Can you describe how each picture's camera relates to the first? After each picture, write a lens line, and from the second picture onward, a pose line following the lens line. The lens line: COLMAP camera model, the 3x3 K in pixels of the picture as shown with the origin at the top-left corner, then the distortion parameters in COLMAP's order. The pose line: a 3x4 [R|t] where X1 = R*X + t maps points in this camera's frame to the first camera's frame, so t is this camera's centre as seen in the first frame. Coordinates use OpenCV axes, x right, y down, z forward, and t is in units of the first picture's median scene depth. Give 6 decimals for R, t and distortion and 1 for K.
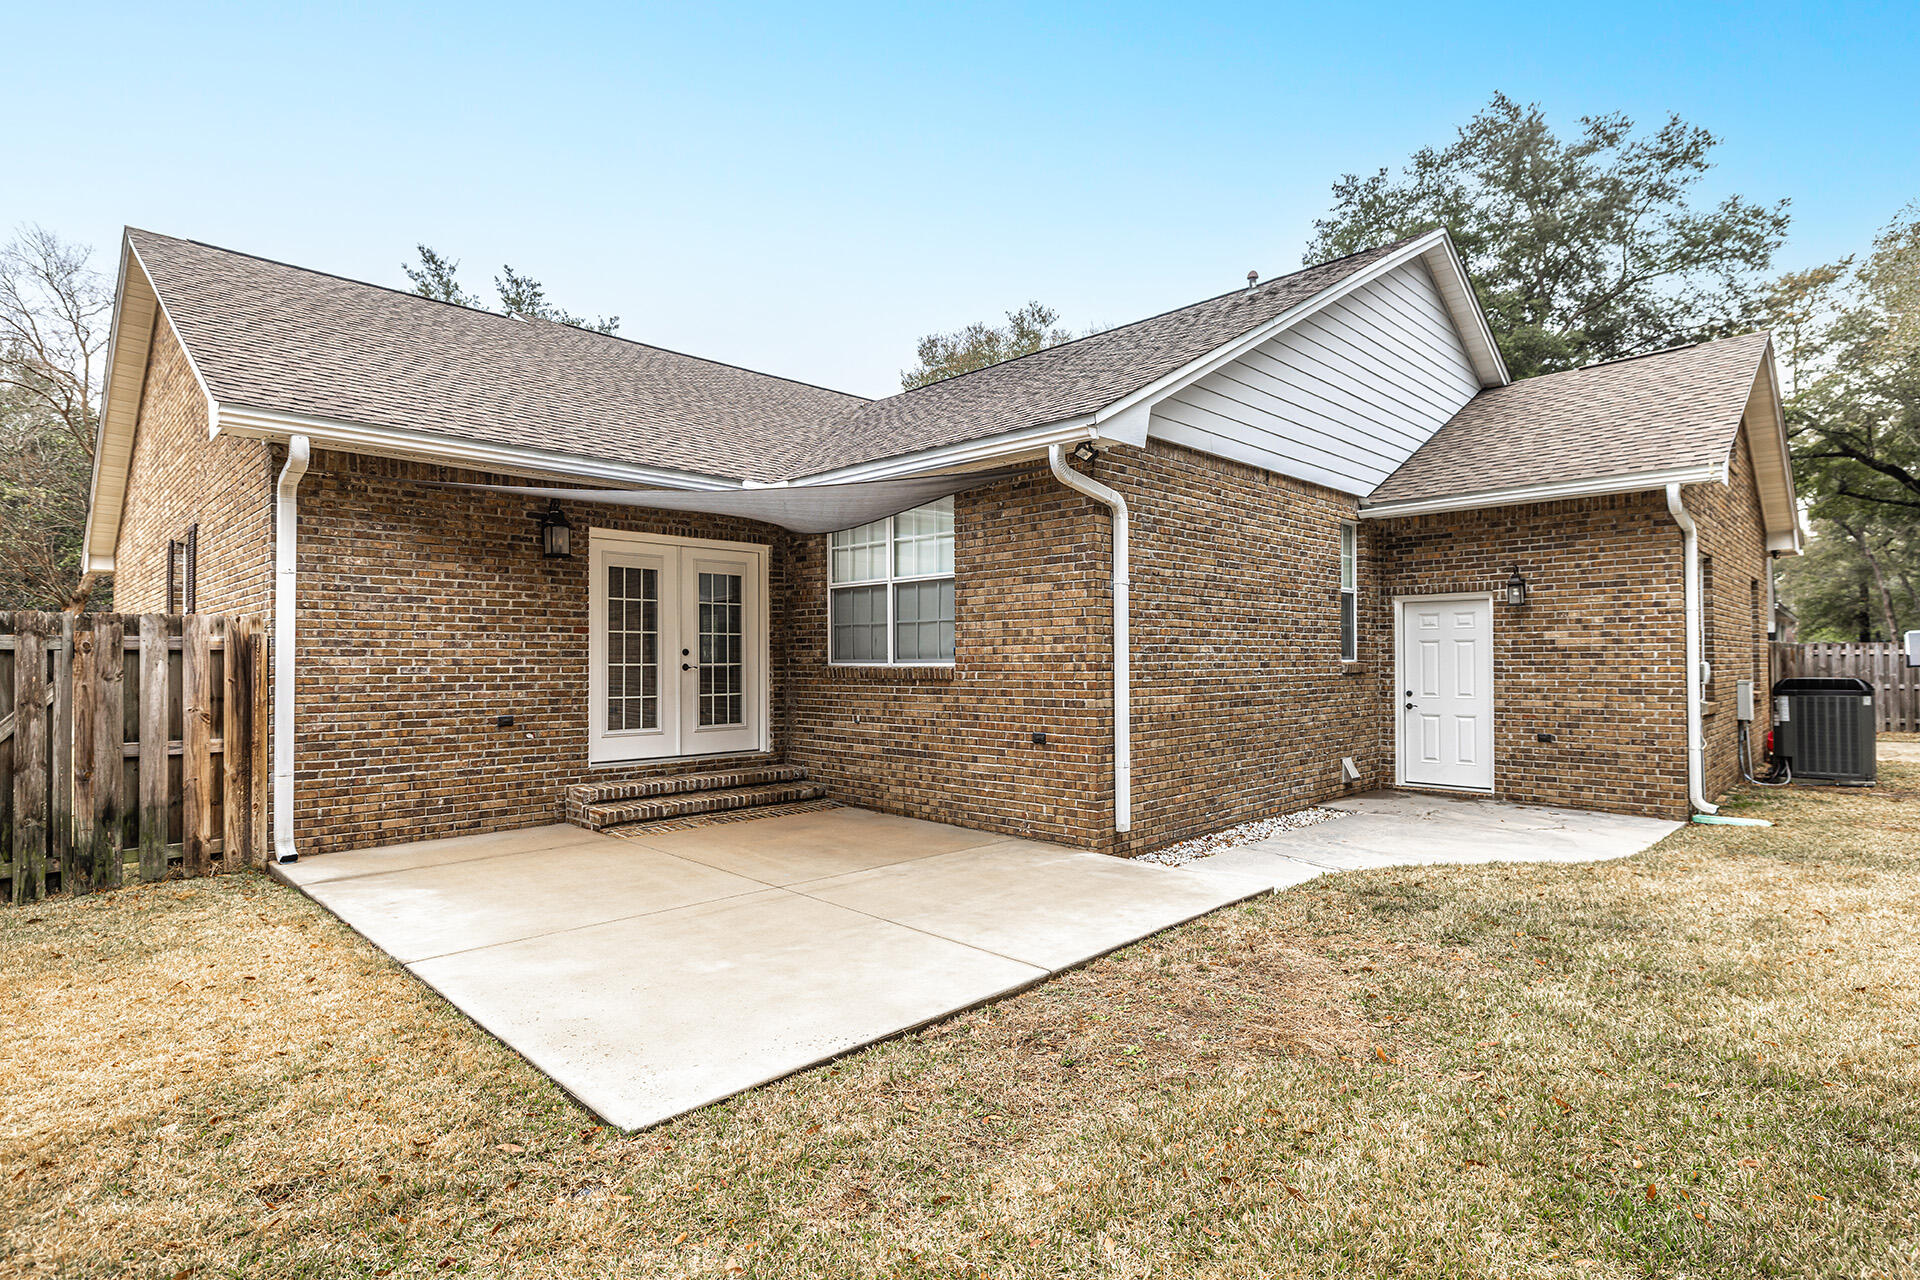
lens RADIAL K [[950.0, 0, 960.0], [0, 950.0, 640.0], [0, 0, 1]] dist [-0.001528, -0.000583]
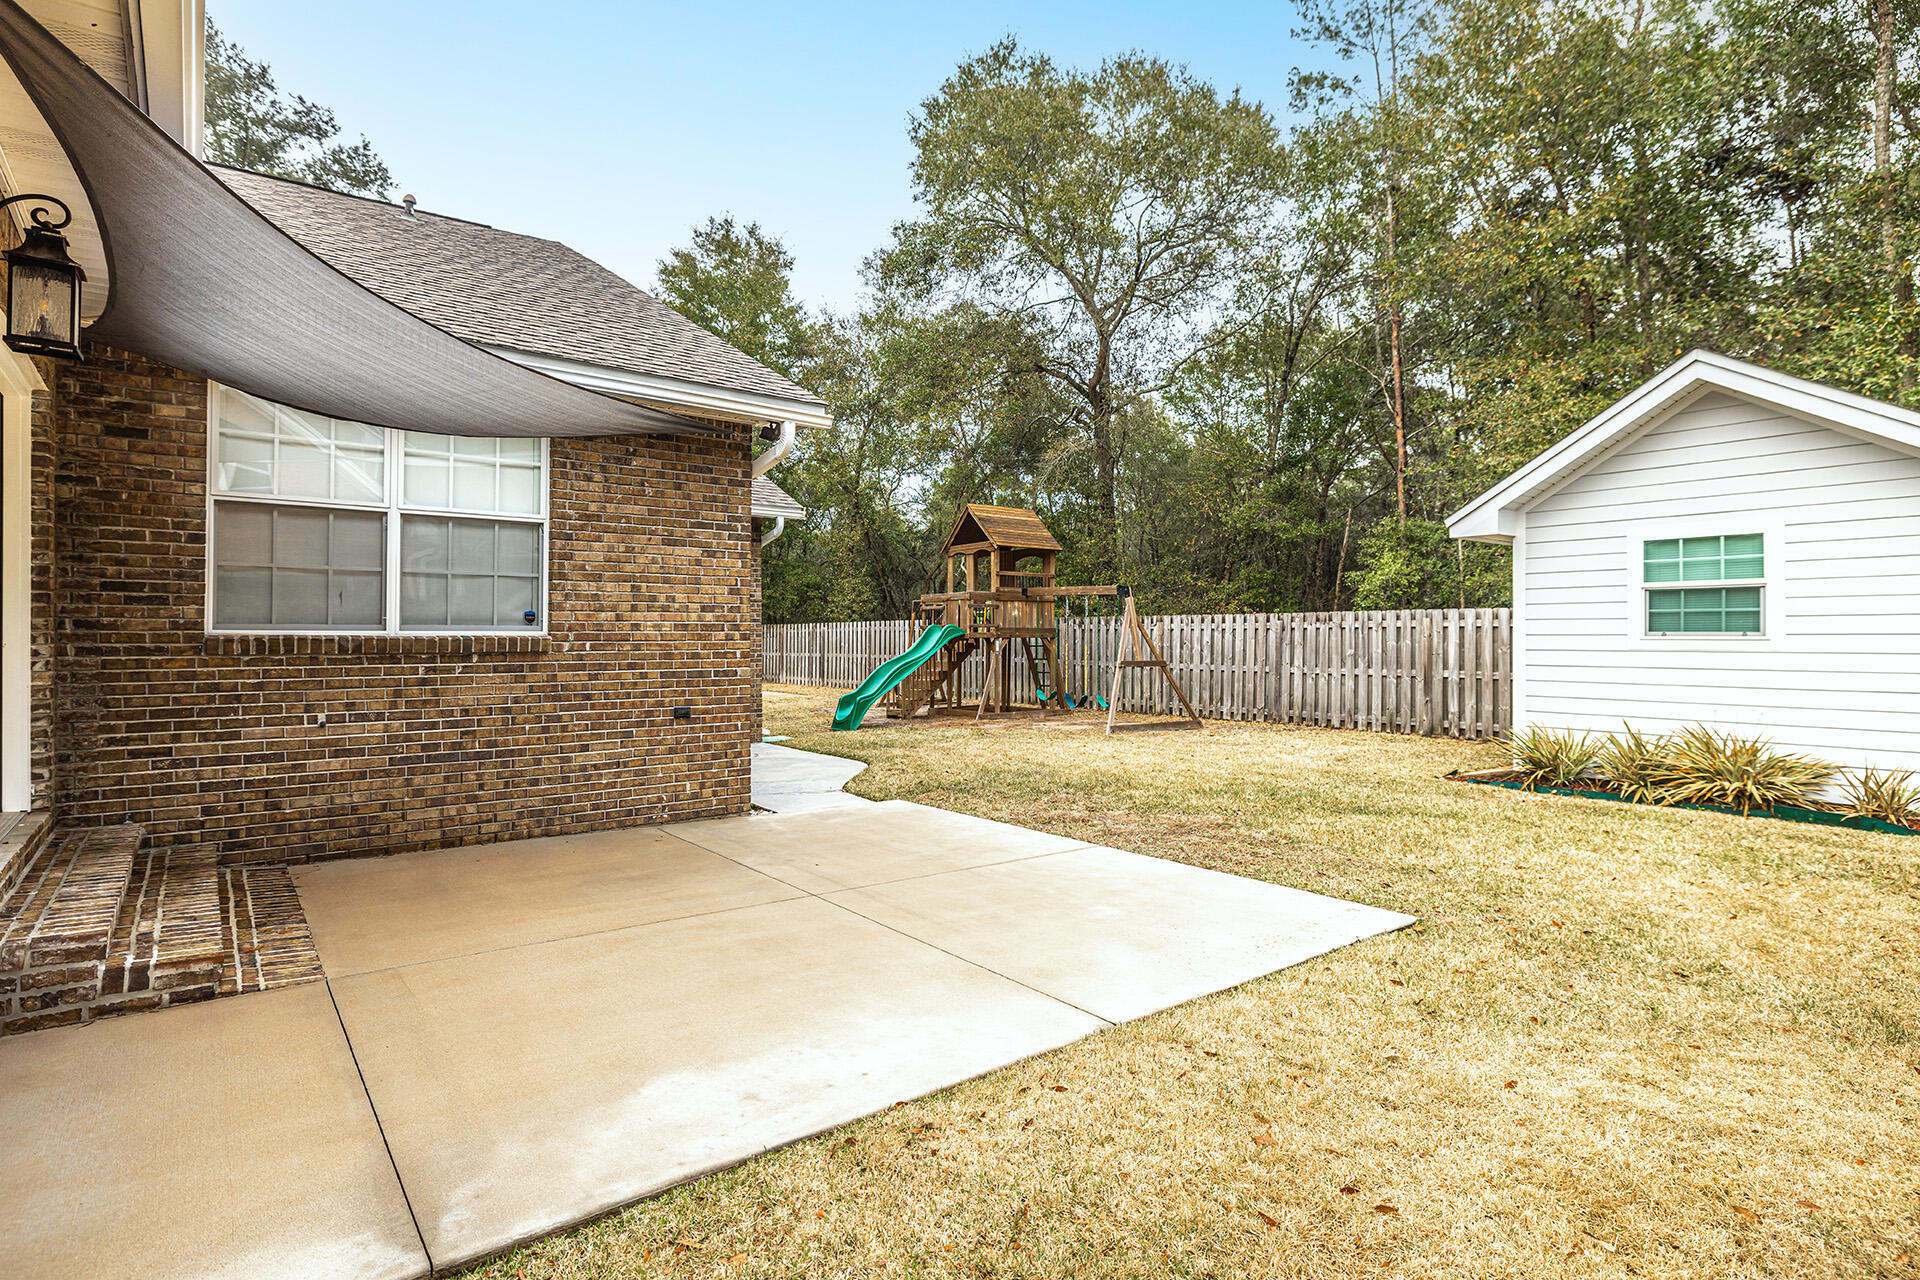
lens RADIAL K [[966.0, 0, 916.5], [0, 966.0, 620.2], [0, 0, 1]] dist [0.002704, 0.000462]
pose [[0.143868, 0.020555, 0.989383, -0.810605], [-0.025641, 0.999526, -0.017037, 0.022393], [-0.989265, -0.022918, 0.144327, 0.621846]]
